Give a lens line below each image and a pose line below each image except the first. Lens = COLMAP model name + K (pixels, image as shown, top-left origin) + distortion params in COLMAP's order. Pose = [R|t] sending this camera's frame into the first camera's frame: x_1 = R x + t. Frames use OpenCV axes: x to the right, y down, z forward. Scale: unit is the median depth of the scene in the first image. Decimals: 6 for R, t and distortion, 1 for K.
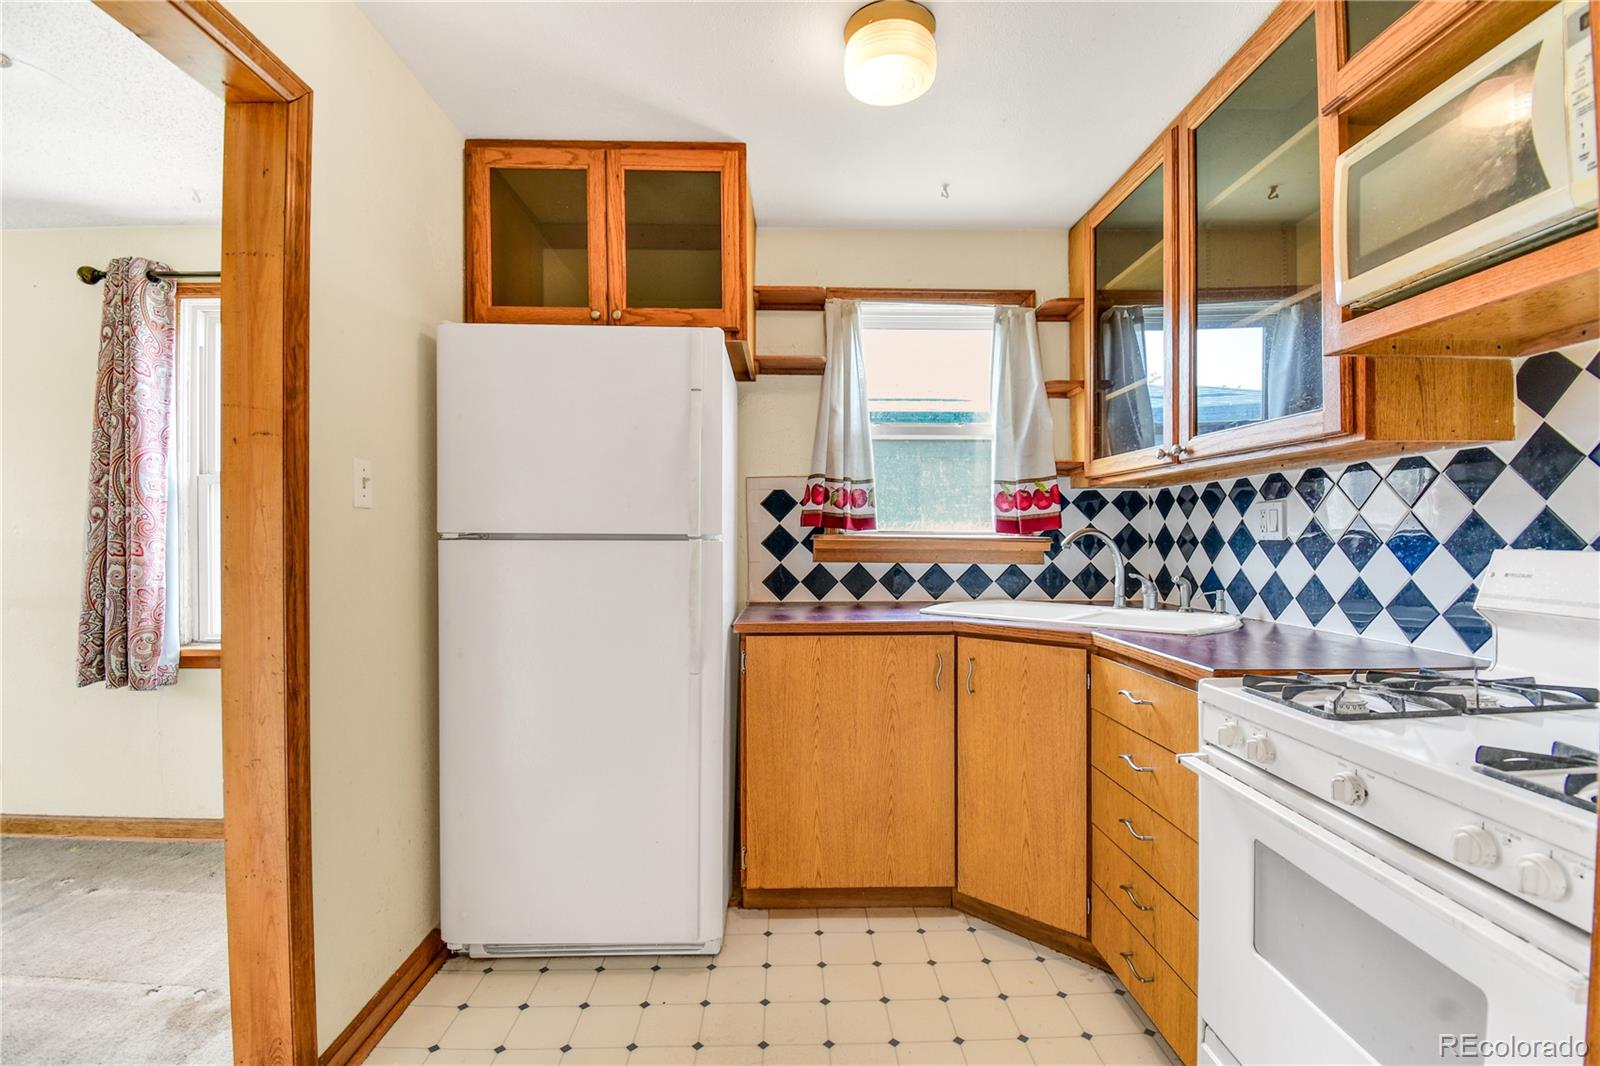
lens RADIAL K [[733.0, 0, 797.3], [0, 733.0, 533.2], [0, 0, 1]] dist [-0.006123, -0.005231]
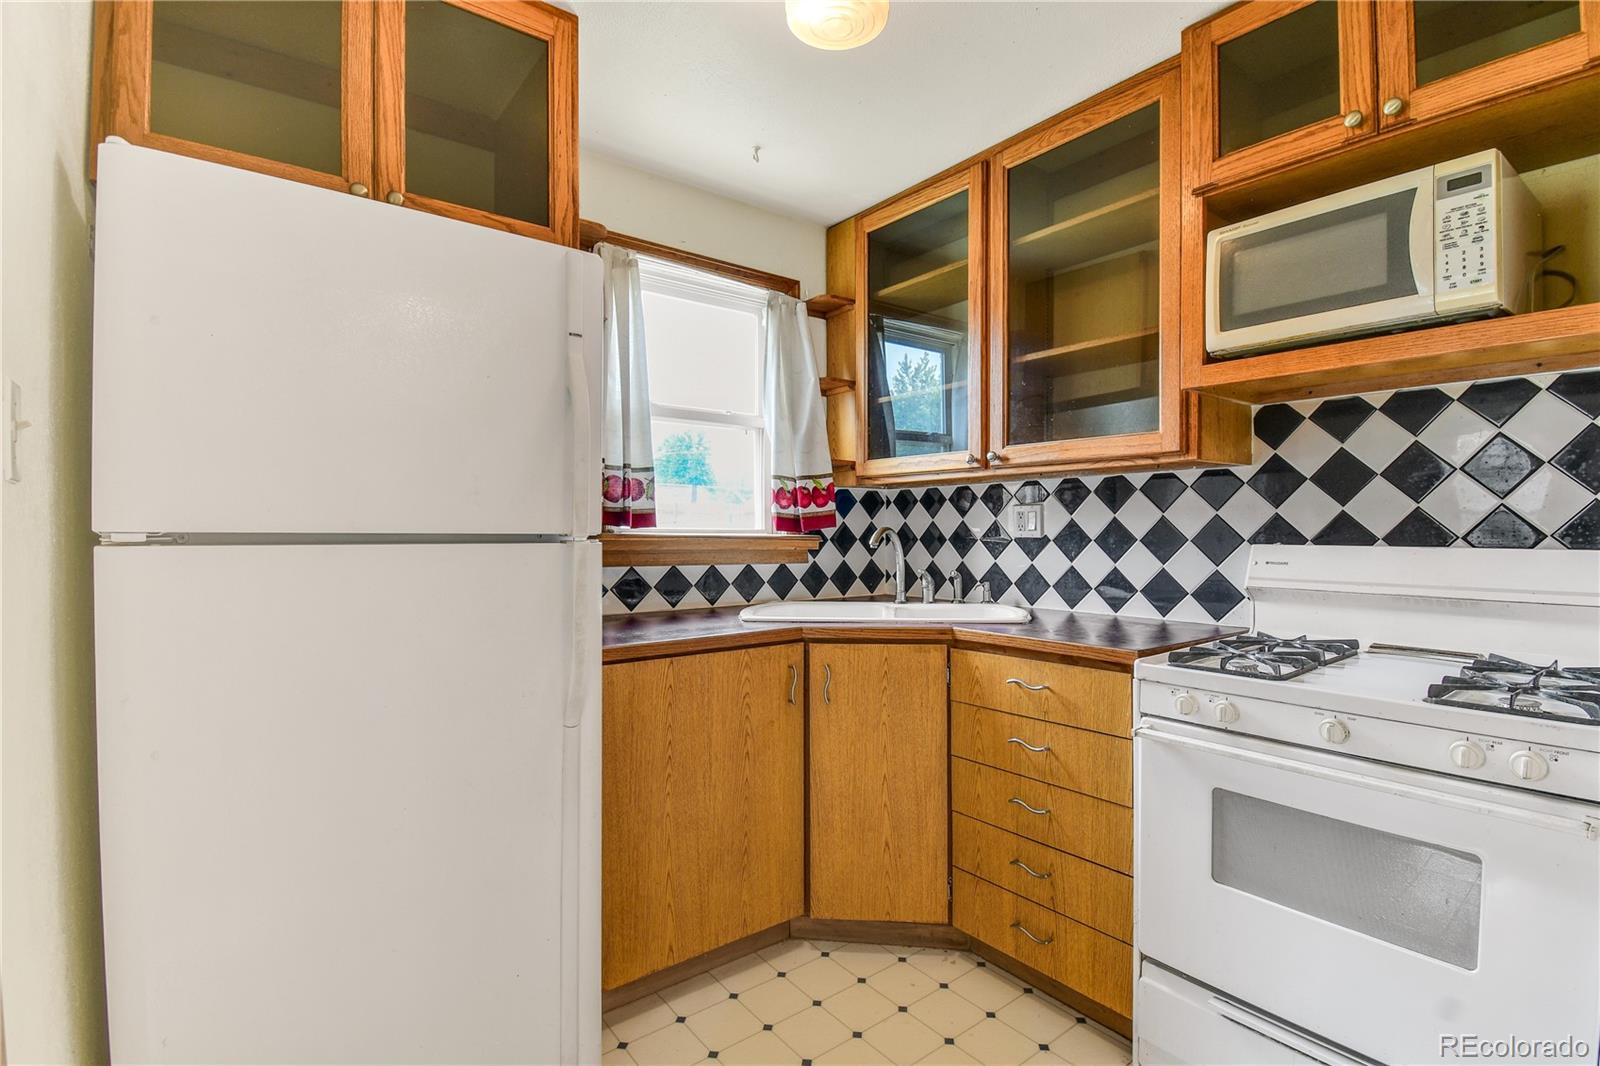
lens RADIAL K [[776.0, 0, 802.2], [0, 776.0, 533.2], [0, 0, 1]] dist [-0.005589, 0.000315]
pose [[0.792176, -0.002206, 0.610289, -0.385155], [-0.000701, 0.999990, 0.004524, -0.002593], [-0.610292, -0.004011, 0.792166, 0.229064]]
